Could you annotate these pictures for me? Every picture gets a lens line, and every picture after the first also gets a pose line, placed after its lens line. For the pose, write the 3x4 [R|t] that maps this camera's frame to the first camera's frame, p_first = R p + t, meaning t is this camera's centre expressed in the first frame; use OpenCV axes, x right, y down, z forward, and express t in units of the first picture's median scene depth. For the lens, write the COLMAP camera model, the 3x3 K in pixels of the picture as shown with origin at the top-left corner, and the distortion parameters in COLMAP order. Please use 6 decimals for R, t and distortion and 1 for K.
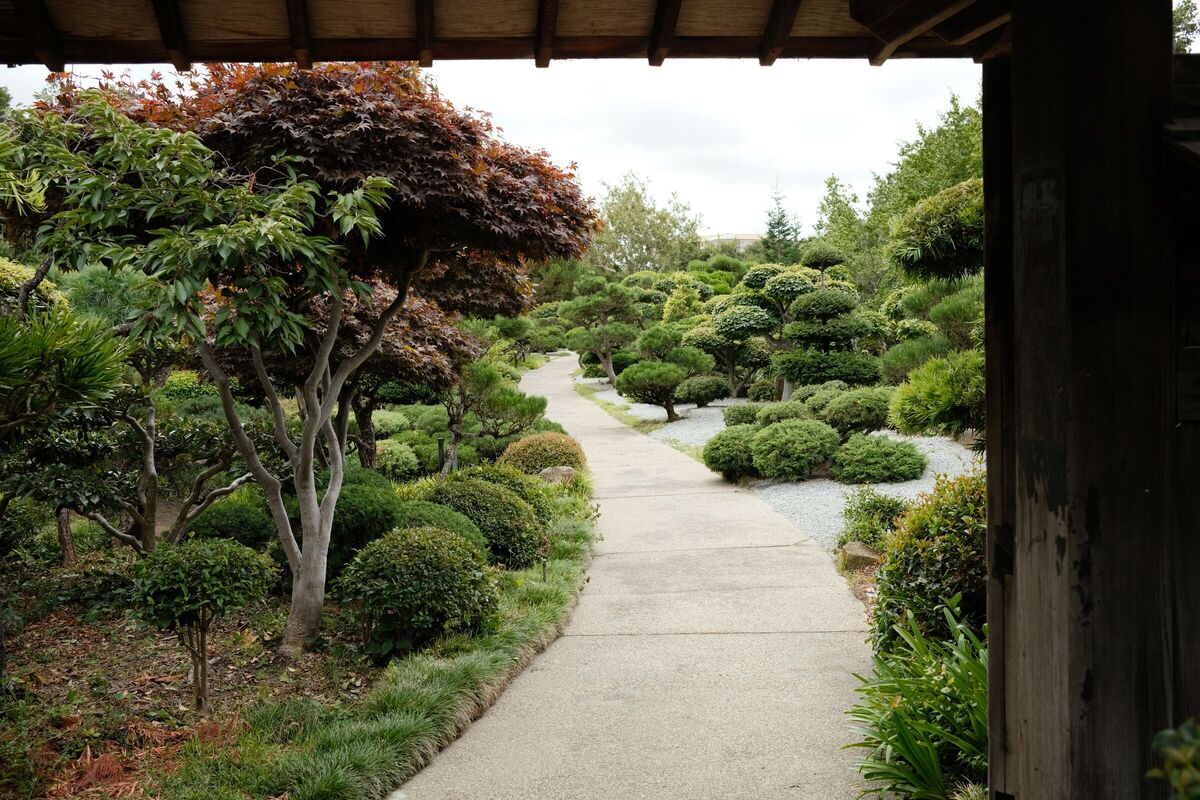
lens RADIAL K [[1299.8, 0, 600.0], [0, 1299.8, 400.0], [0, 0, 1]] dist [-0.027808, 0.145740]
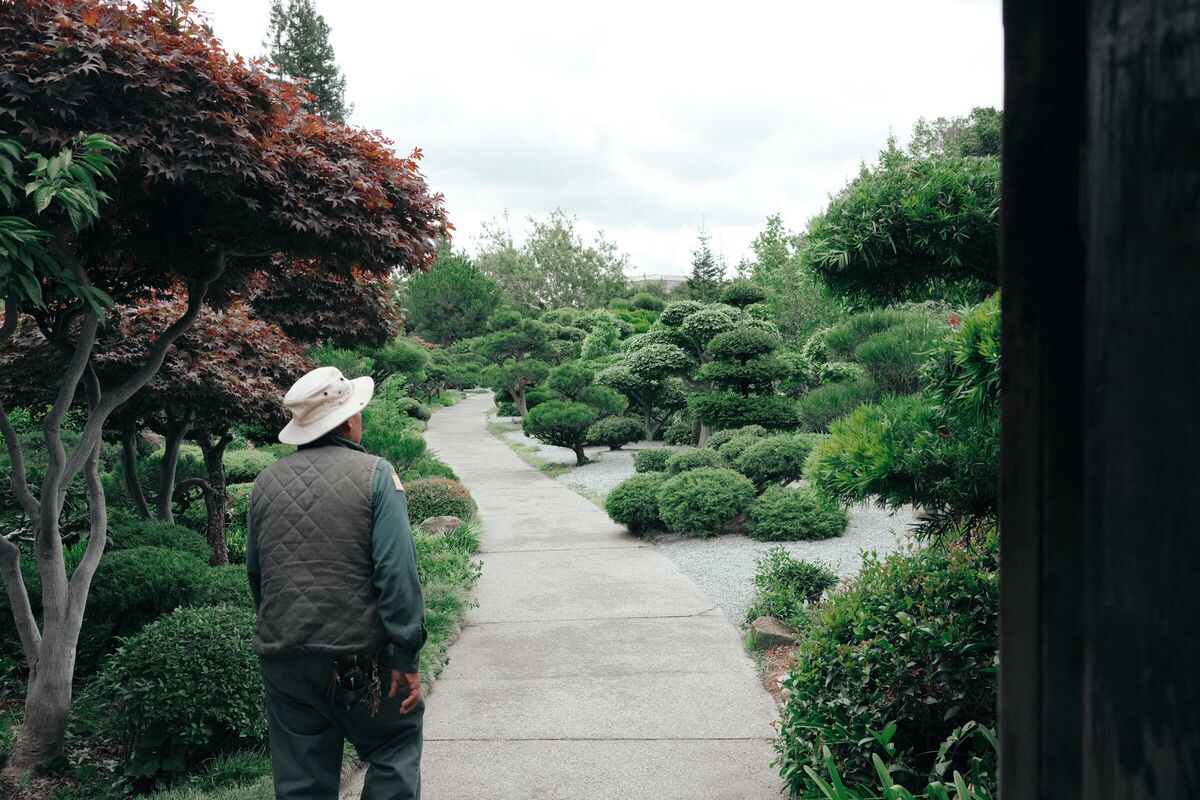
lens RADIAL K [[1299.8, 0, 600.0], [0, 1299.8, 400.0], [0, 0, 1]] dist [-0.027808, 0.145740]
pose [[0.998198, 0.020072, 0.056552, 0.033679], [-0.018371, 0.999367, -0.030449, -0.004957], [-0.057127, 0.029355, 0.997935, 0.139002]]
